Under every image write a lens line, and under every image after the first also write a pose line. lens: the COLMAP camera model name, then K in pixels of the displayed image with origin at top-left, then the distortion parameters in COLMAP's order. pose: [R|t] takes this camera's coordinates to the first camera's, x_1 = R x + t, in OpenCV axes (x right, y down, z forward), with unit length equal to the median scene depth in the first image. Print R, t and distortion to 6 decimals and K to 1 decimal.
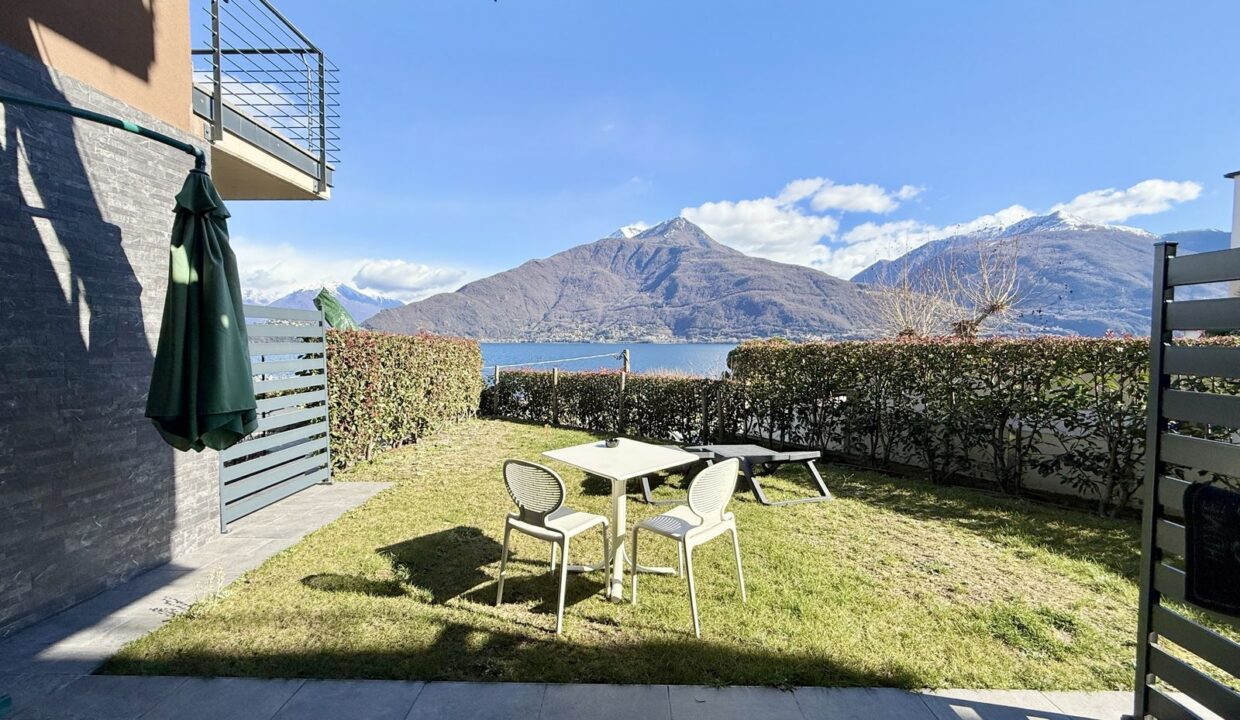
lens RADIAL K [[508.3, 0, 618.0], [0, 508.3, 360.1], [0, 0, 1]] dist [-0.000524, -0.000227]
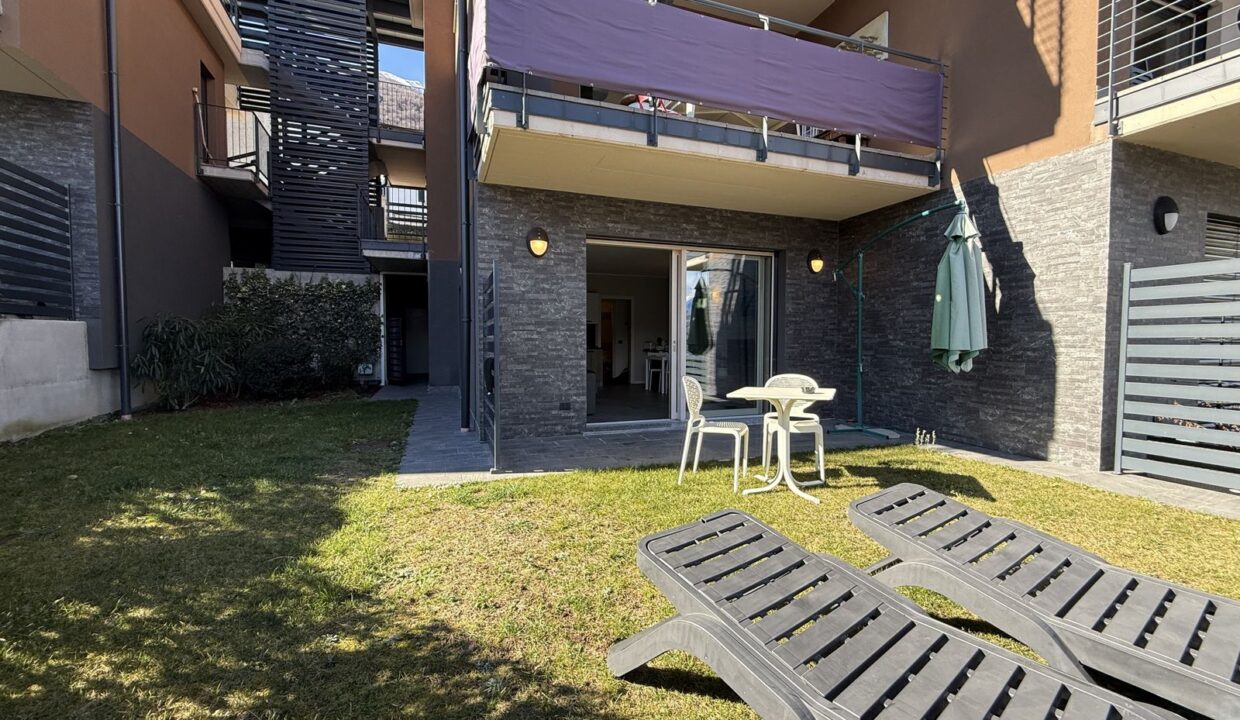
lens RADIAL K [[508.3, 0, 618.0], [0, 508.3, 360.1], [0, 0, 1]] dist [-0.000524, -0.000227]
pose [[-0.933140, 0.007345, -0.359438, 0.572444], [-0.019480, 0.997290, 0.070951, 0.022760], [0.358985, 0.073209, -0.930468, 1.395708]]
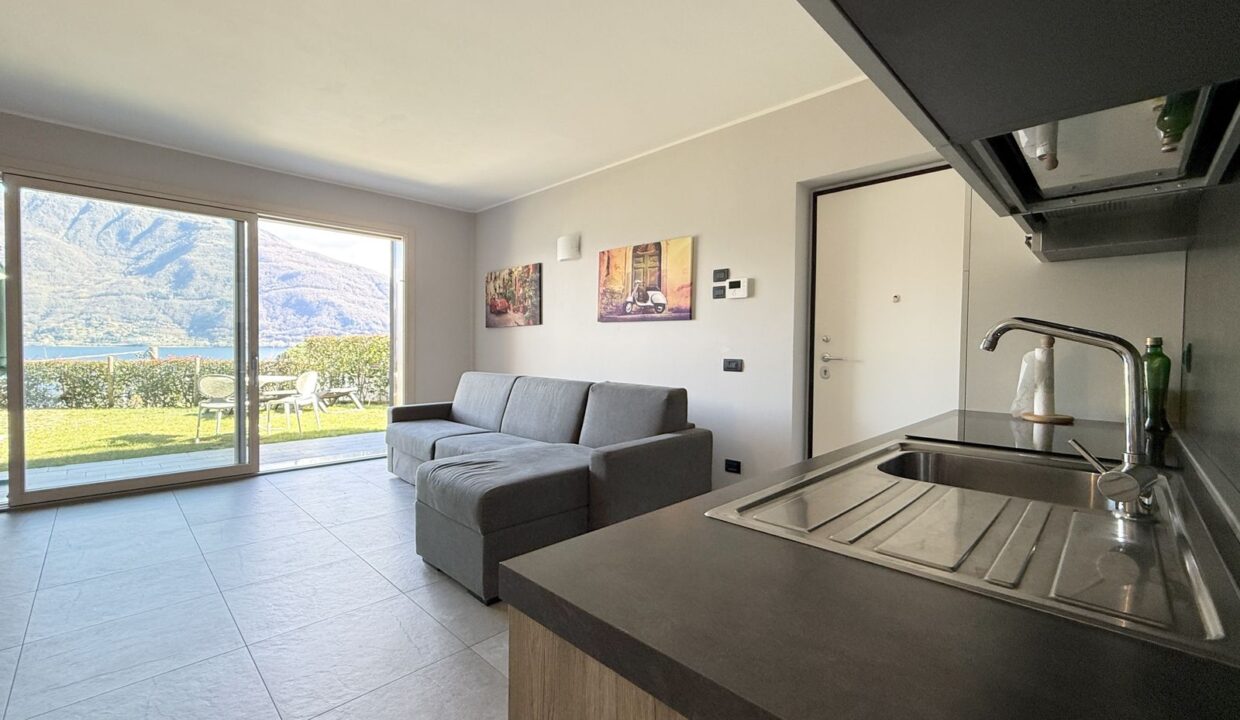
lens RADIAL K [[508.3, 0, 618.0], [0, 508.3, 360.1], [0, 0, 1]] dist [-0.000524, -0.000227]
pose [[0.689154, -0.012811, 0.724501, -0.351485], [0.019209, 0.999815, -0.000593, 0.096075], [-0.724360, 0.014326, 0.689273, -1.155017]]
